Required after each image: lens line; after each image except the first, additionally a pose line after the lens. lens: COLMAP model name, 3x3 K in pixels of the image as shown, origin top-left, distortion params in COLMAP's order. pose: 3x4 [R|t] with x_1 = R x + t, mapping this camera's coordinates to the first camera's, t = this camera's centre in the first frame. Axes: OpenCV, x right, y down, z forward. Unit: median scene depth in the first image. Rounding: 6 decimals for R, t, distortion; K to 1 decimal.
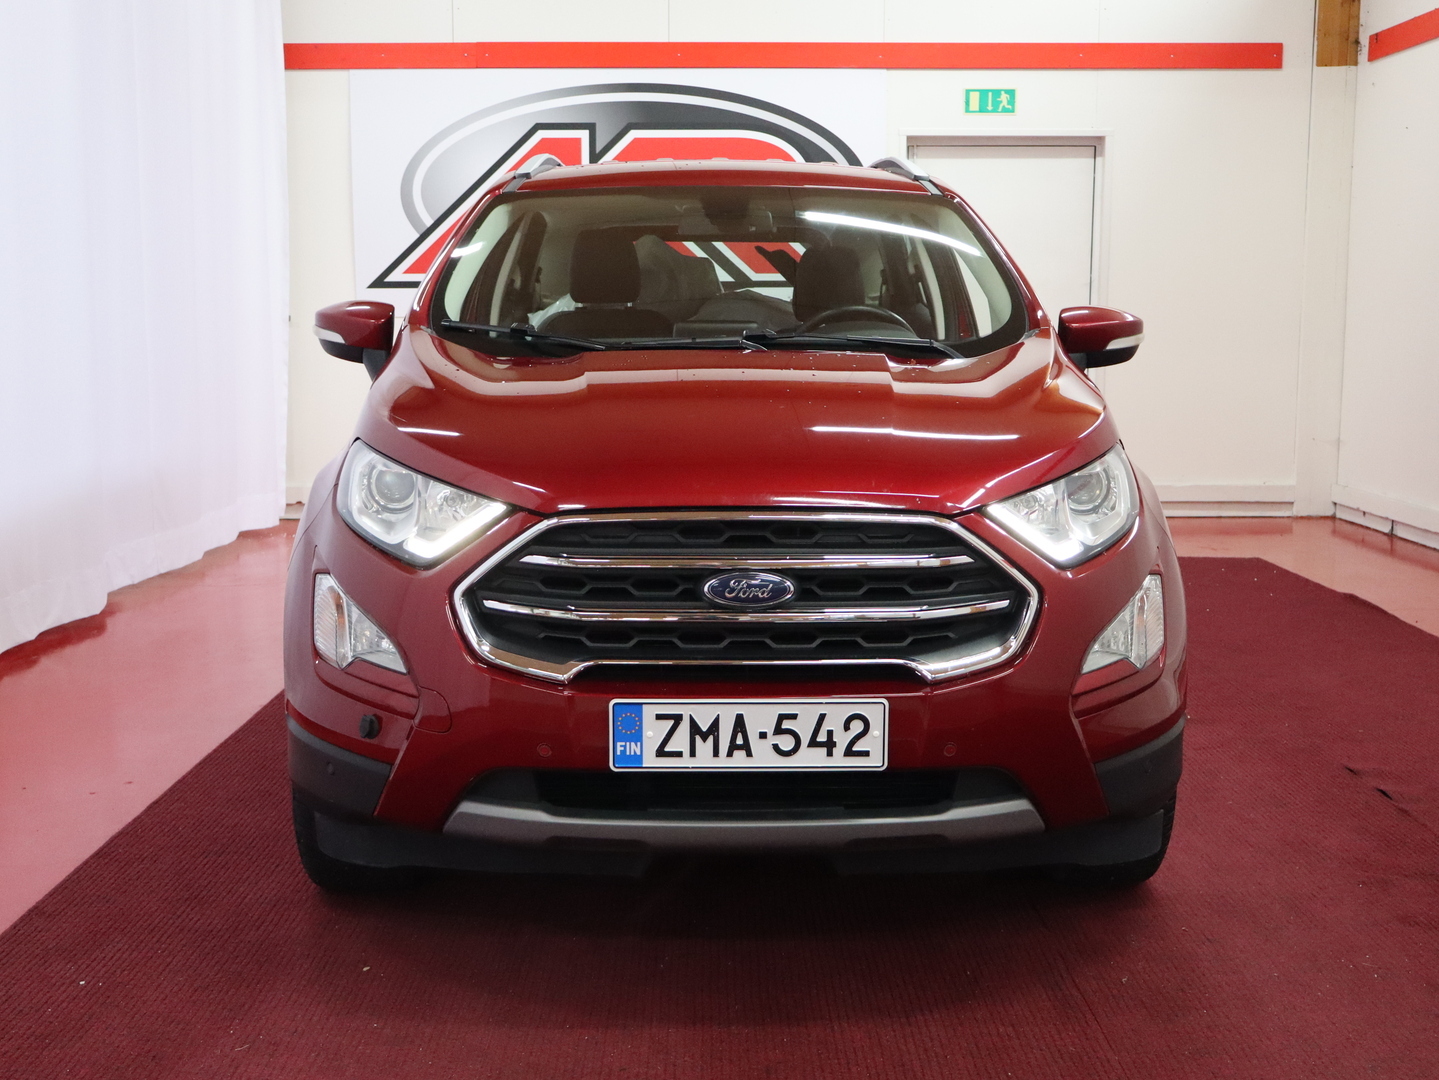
lens RADIAL K [[1605.8, 0, 719.5], [0, 1605.8, 540.0], [0, 0, 1]] dist [-0.008296, -0.035123]
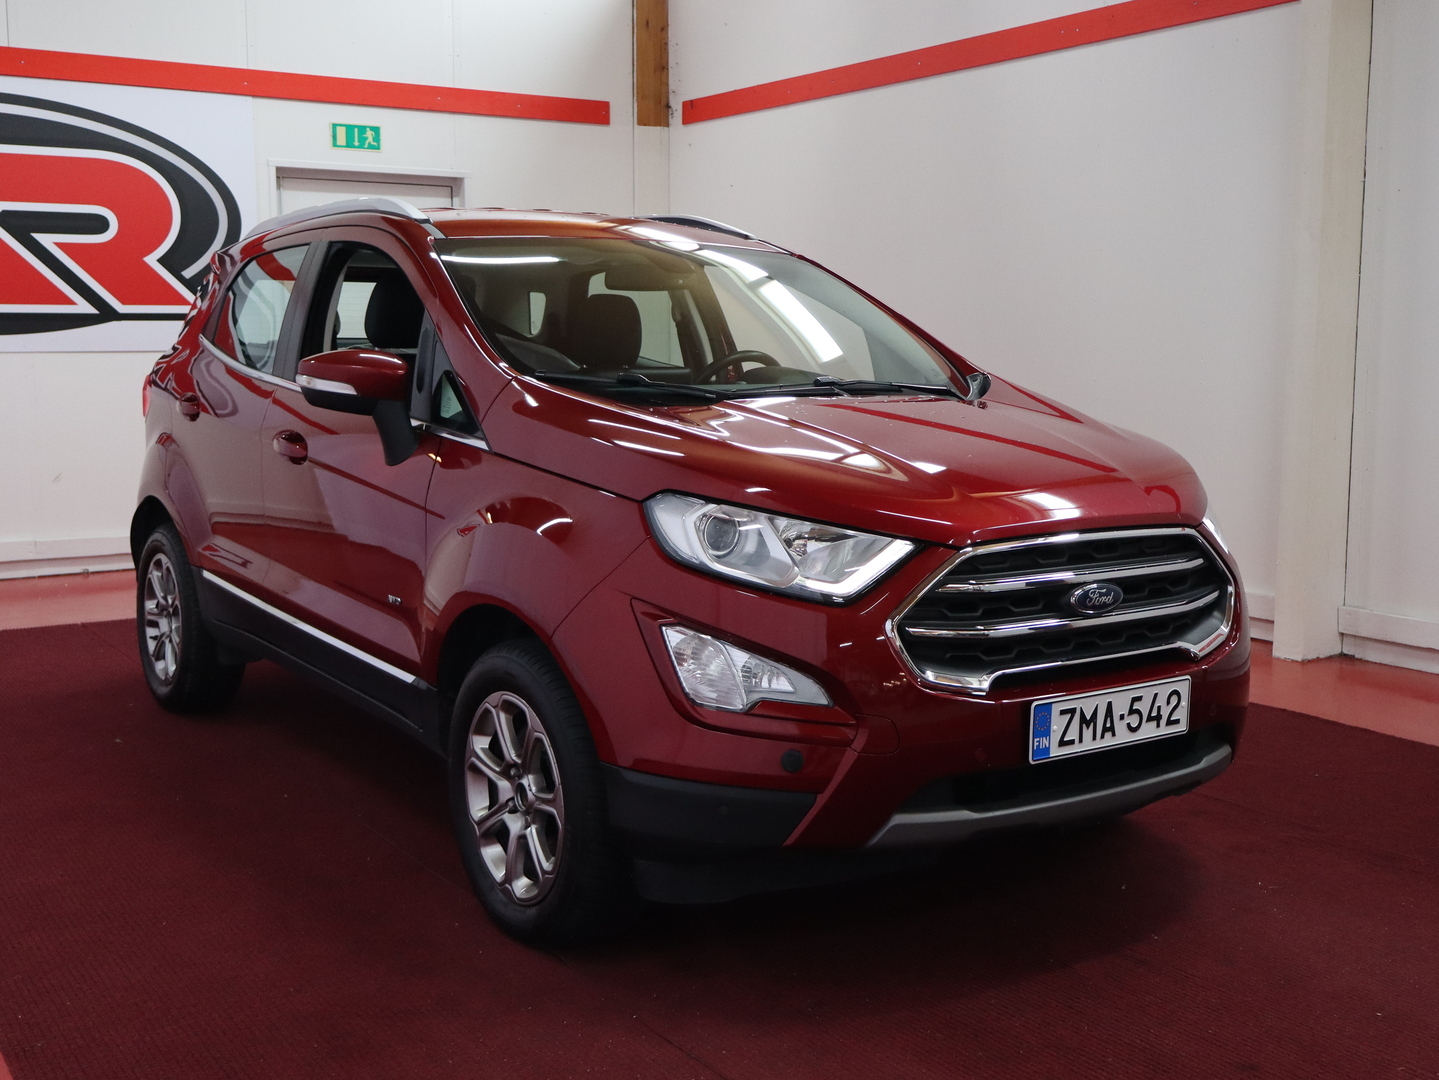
lens RADIAL K [[1628.6, 0, 719.5], [0, 1628.6, 540.0], [0, 0, 1]] dist [-0.012948, 0.002034]
pose [[0.834383, -0.065671, 0.547259, -0.880843], [0.075371, 0.997144, 0.004743, -0.039503], [-0.546007, 0.037290, 0.836950, 0.135289]]
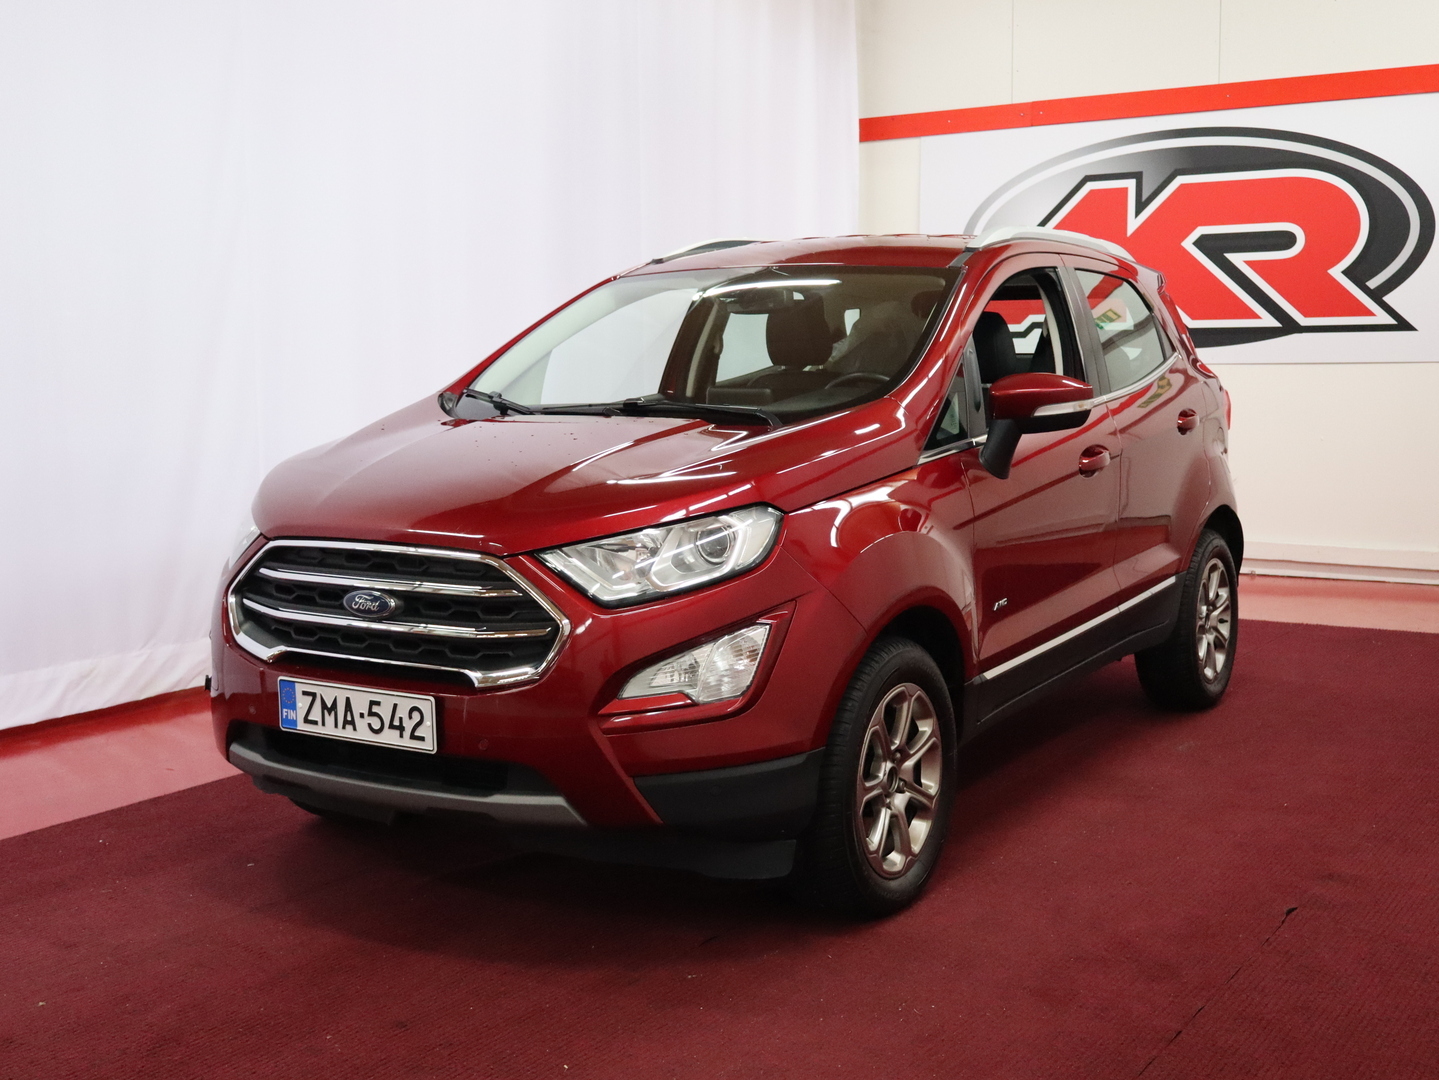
lens RADIAL K [[1651.0, 0, 719.5], [0, 1651.0, 540.0], [0, 0, 1]] dist [0.014129, -0.185919]
pose [[0.843536, 0.051383, -0.534609, 0.979706], [-0.064523, 0.997899, -0.005897, -0.031810], [0.533183, 0.039469, 0.845079, 0.011520]]
